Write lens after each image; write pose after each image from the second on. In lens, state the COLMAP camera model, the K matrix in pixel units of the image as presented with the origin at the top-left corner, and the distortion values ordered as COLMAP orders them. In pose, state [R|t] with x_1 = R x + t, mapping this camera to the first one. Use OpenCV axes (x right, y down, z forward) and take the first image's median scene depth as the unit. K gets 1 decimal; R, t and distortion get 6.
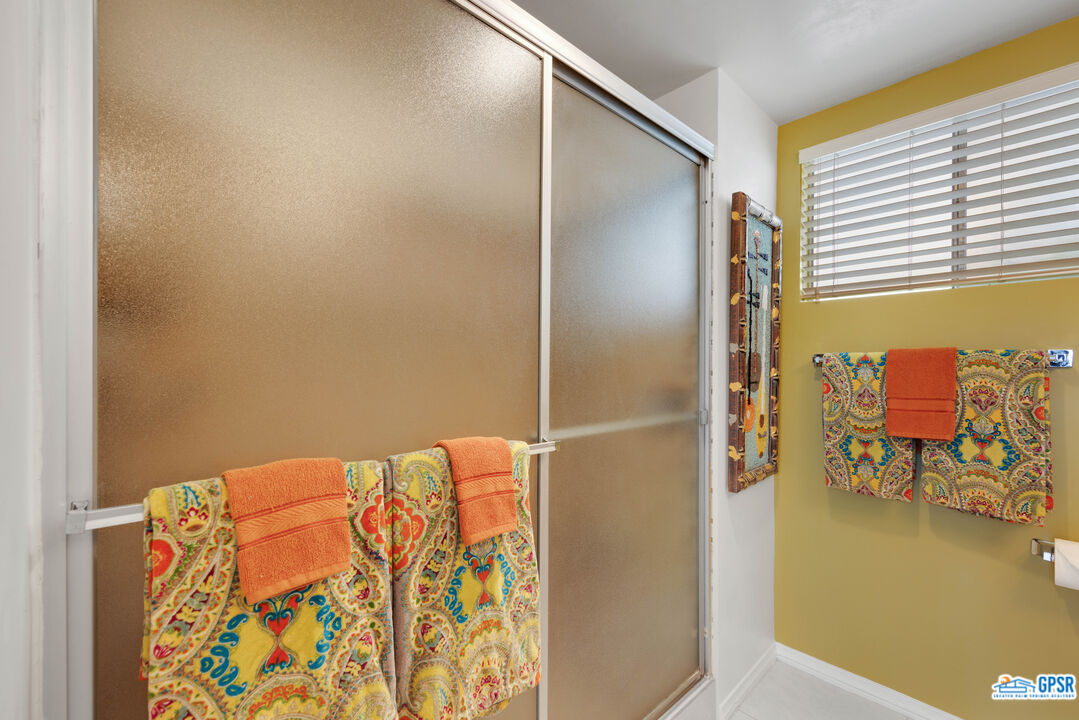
lens RADIAL K [[484.0, 0, 519.6], [0, 484.0, 362.7], [0, 0, 1]] dist [0.007655, -0.000514]
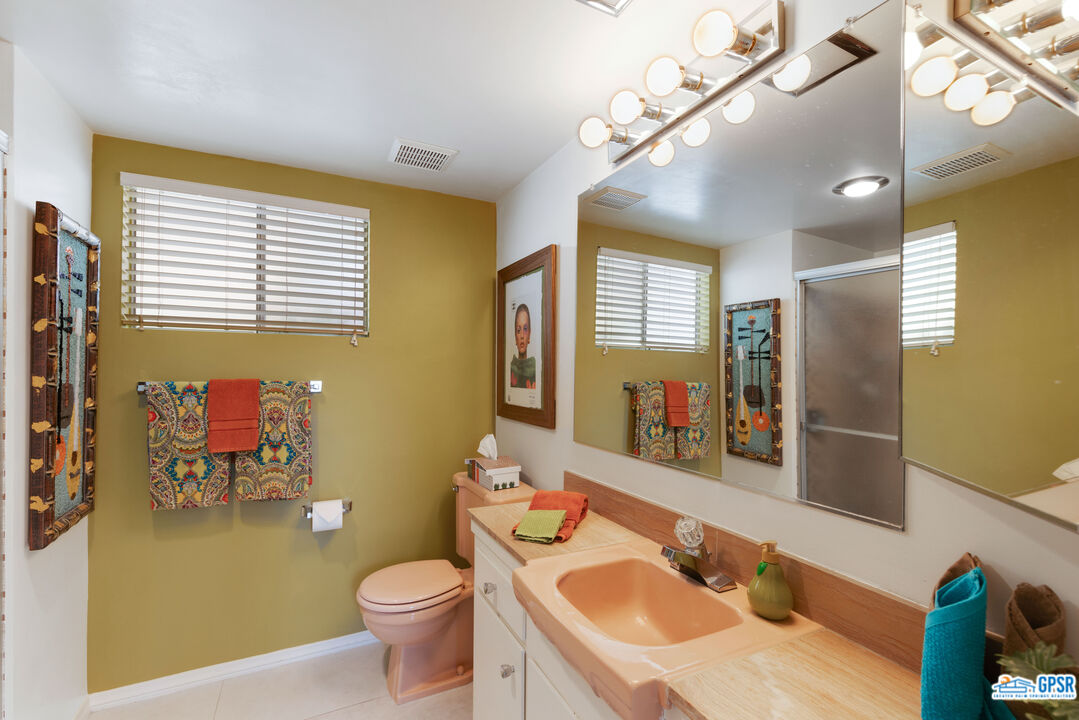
lens RADIAL K [[464.1, 0, 539.0], [0, 464.1, 361.5], [0, 0, 1]] dist [0.000287, -0.000884]
pose [[0.289432, 0.013359, 0.957105, -0.091555], [0.005715, 0.999861, -0.015684, -0.047920], [-0.957182, 0.010009, 0.289315, -0.094700]]
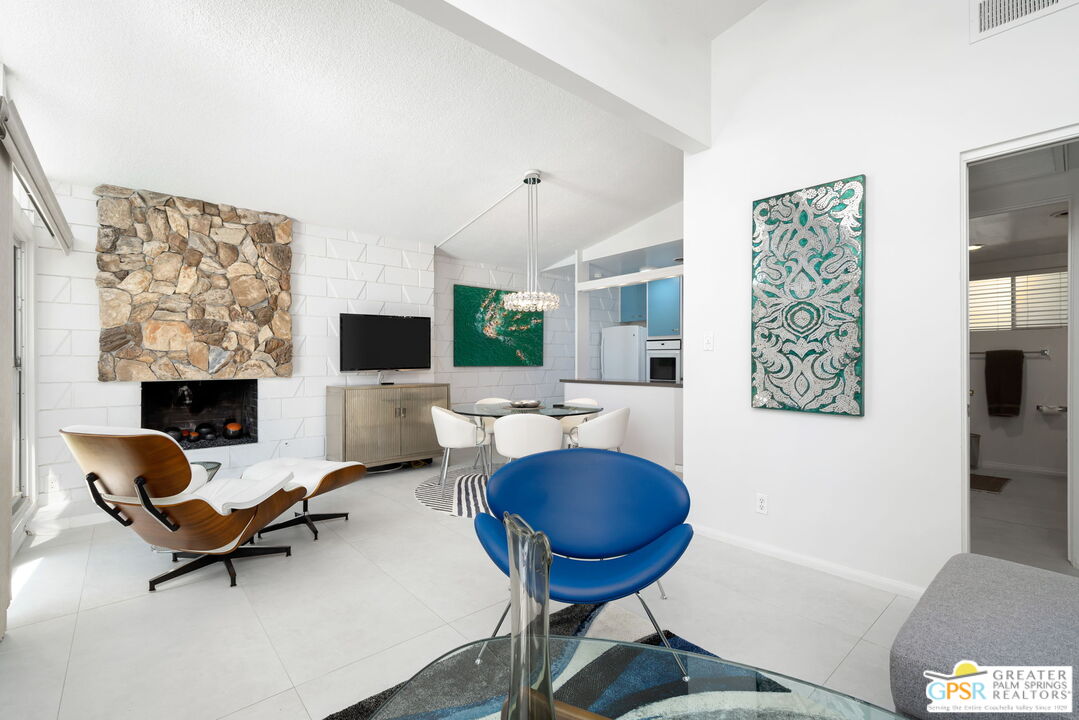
lens RADIAL K [[484.0, 0, 536.9], [0, 484.0, 358.7], [0, 0, 1]] dist [0.007655, -0.000514]
pose [[0.999033, -0.009225, -0.042986, -1.913475], [0.008775, 0.999905, -0.010644, 0.033473], [0.043080, 0.010257, 0.999019, -2.129764]]
